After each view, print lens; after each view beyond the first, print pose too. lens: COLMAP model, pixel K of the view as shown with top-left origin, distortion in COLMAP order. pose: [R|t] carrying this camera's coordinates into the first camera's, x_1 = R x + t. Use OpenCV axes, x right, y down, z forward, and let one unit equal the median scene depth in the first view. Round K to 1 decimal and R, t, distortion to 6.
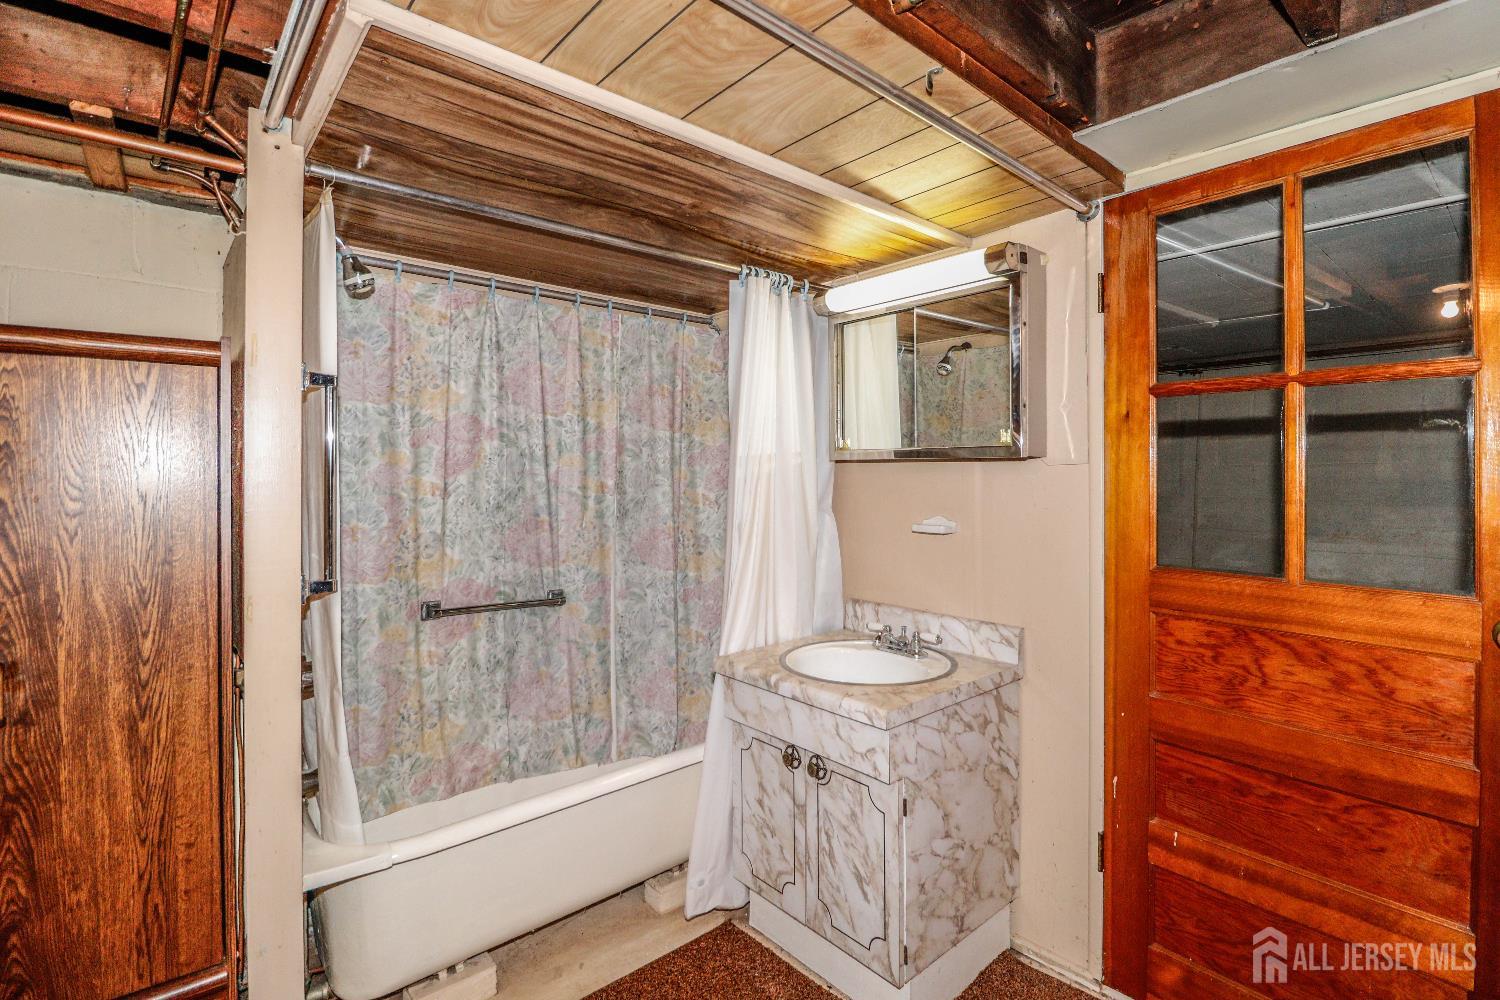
lens RADIAL K [[712.9, 0, 749.9], [0, 712.9, 484.5], [0, 0, 1]] dist [0.000797, -0.007727]
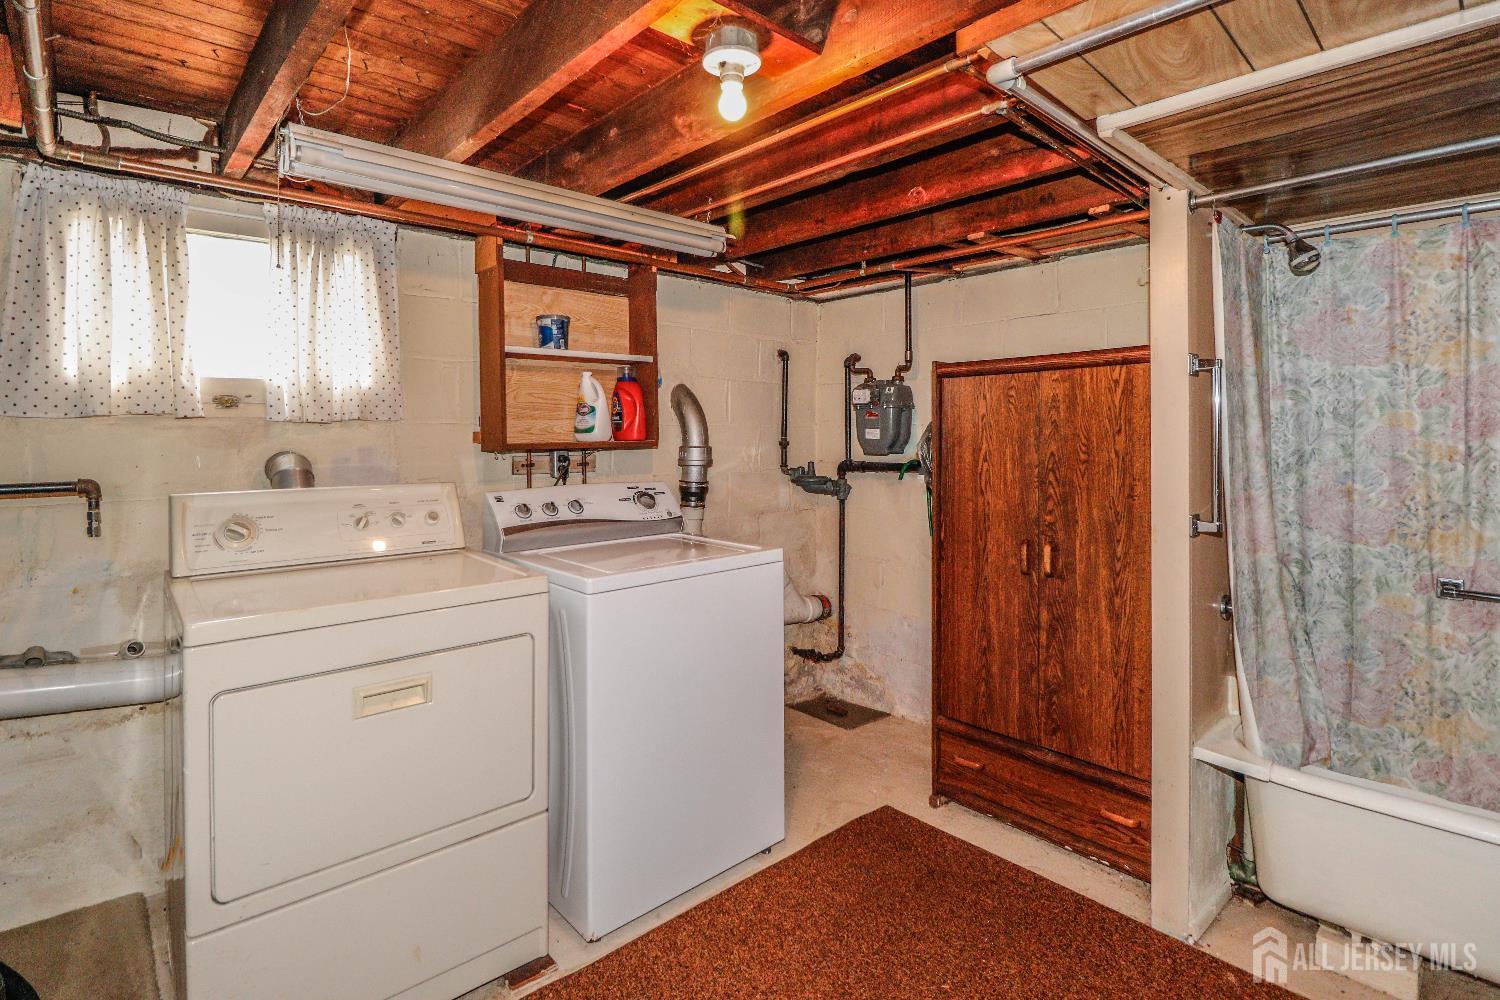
lens RADIAL K [[712.9, 0, 749.9], [0, 712.9, 484.5], [0, 0, 1]] dist [0.000797, -0.007727]
pose [[0.041849, 0.071382, -0.996571, 0.437337], [-0.009981, 0.997425, 0.071024, -0.009590], [0.999074, 0.006975, 0.042454, 0.090505]]
